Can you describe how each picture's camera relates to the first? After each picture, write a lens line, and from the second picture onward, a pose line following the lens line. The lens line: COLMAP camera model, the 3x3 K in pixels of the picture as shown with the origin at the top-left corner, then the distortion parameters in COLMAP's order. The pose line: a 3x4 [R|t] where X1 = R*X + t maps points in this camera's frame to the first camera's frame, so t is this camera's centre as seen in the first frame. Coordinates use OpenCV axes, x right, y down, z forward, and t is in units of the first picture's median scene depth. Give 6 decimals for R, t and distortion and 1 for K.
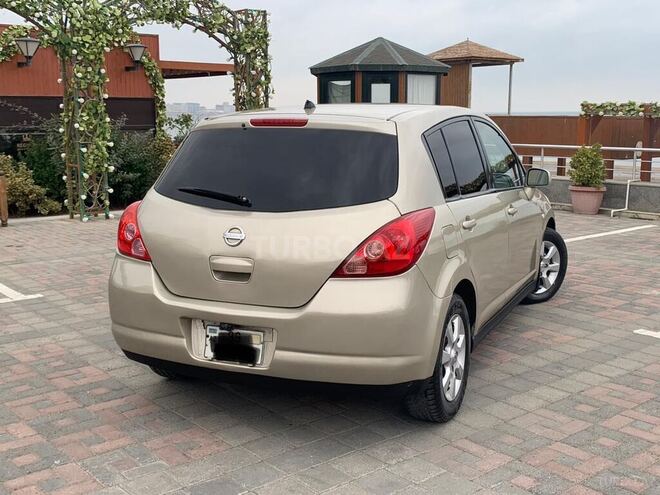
lens RADIAL K [[786.9, 0, 335.8], [0, 786.9, 241.4], [0, 0, 1]] dist [0.034348, 0.000000]
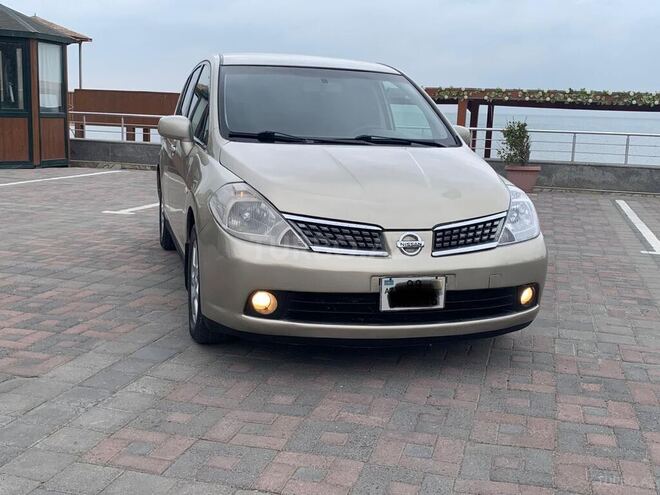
lens RADIAL K [[786.9, 0, 327.0], [0, 786.9, 243.2], [0, 0, 1]] dist [0.034348, 0.000000]
pose [[0.824804, -0.065417, 0.561621, -0.232659], [0.056011, 0.997852, 0.033971, 0.043557], [-0.562637, 0.003437, 0.826697, -0.083345]]
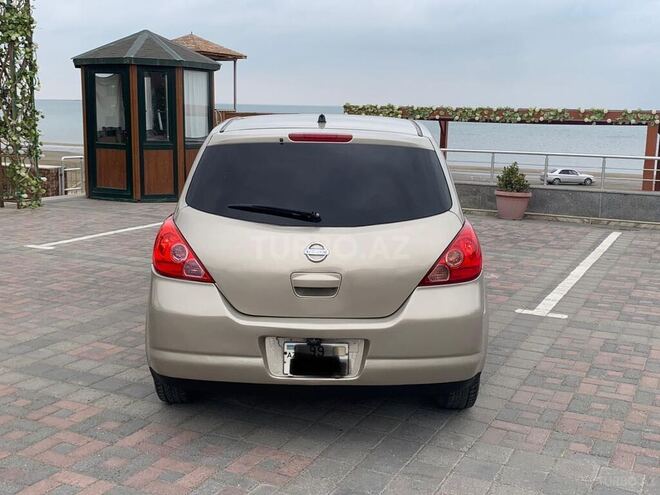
lens RADIAL K [[786.9, 0, 333.3], [0, 786.9, 241.5], [0, 0, 1]] dist [0.034348, 0.000000]
pose [[0.915847, -0.048436, 0.398596, -0.168096], [0.043236, 0.998822, 0.022032, -0.013728], [-0.399194, -0.002944, 0.916862, 0.020086]]
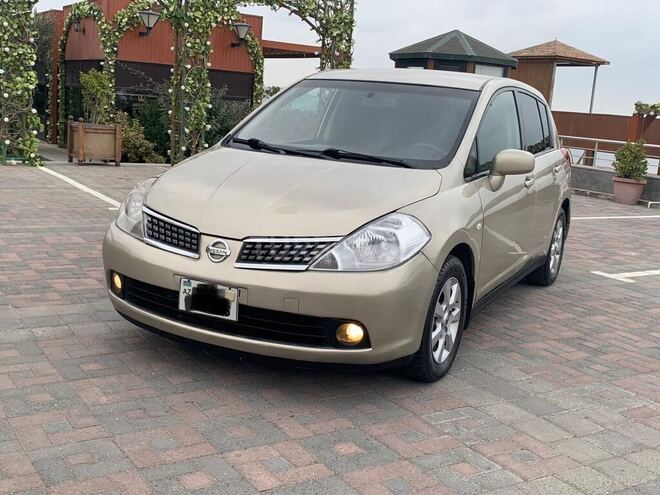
lens RADIAL K [[786.9, 0, 331.1], [0, 786.9, 246.2], [0, 0, 1]] dist [0.034348, 0.000000]
pose [[0.987597, 0.098239, -0.122476, 0.060700], [-0.096265, 0.995114, 0.021948, 0.043269], [0.124034, -0.009885, 0.992229, -0.151067]]
